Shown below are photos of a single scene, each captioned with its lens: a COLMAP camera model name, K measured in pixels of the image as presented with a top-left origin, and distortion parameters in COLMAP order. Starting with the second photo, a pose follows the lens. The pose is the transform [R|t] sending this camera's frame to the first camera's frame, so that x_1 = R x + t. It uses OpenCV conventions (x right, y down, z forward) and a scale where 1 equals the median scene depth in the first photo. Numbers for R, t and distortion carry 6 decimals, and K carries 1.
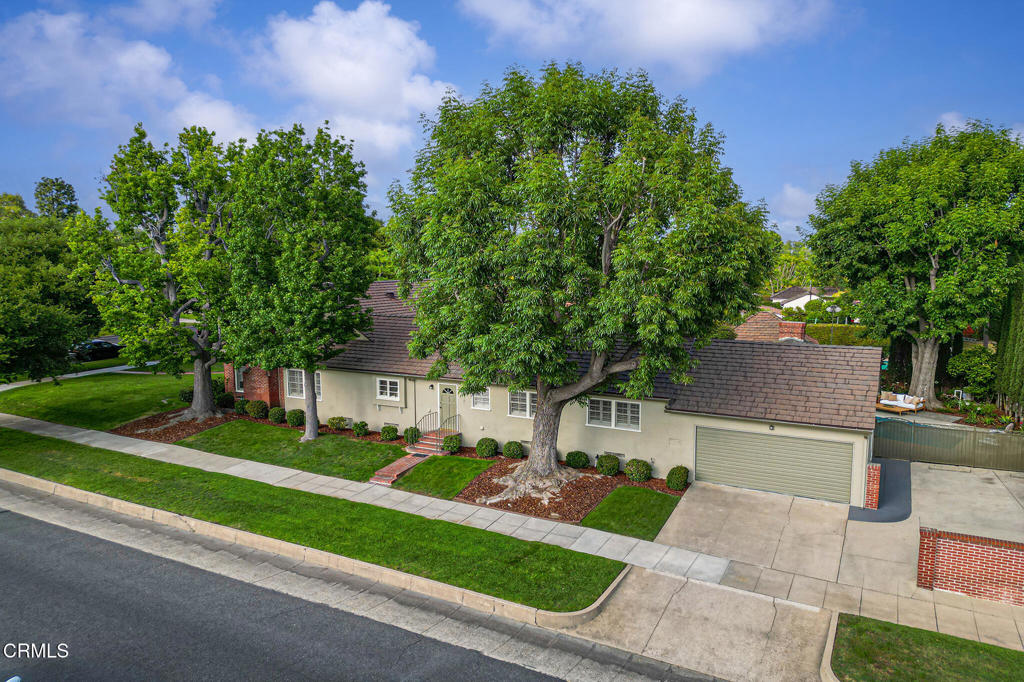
lens RADIAL K [[716.2, 0, 512.0], [0, 716.2, 341.0], [0, 0, 1]] dist [0.119679, -0.001246]
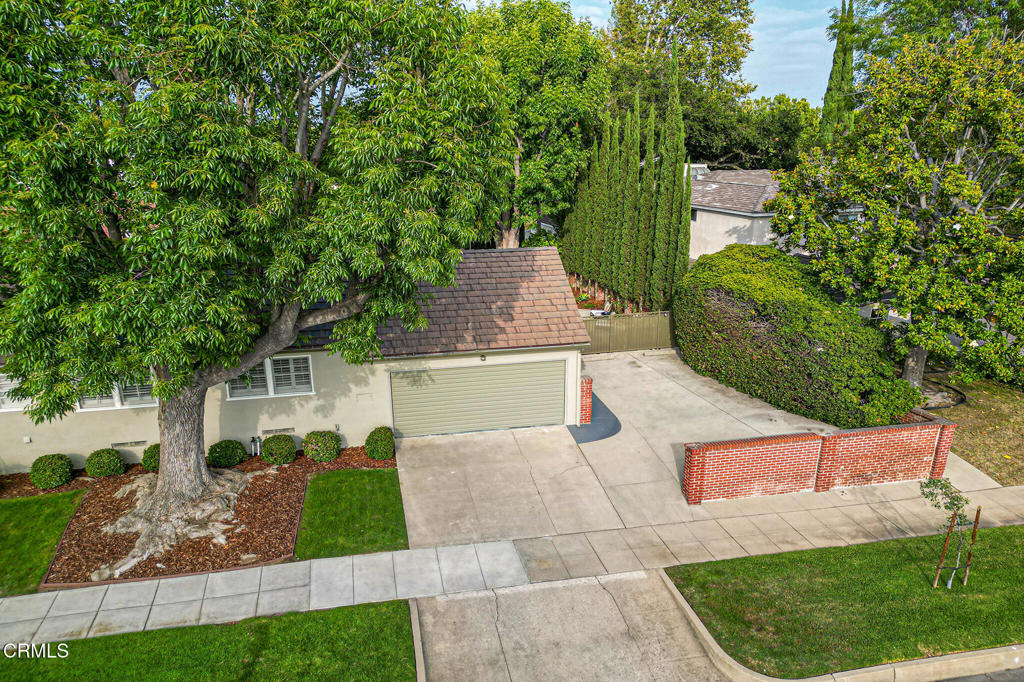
lens RADIAL K [[710.9, 0, 509.1], [0, 710.9, 380.7], [0, 0, 1]] dist [0.116031, -0.112834]
pose [[0.763291, -0.214483, 0.609413, -0.121257], [0.082001, 0.967818, 0.237918, -0.047112], [-0.640830, -0.131628, 0.756314, 0.367974]]
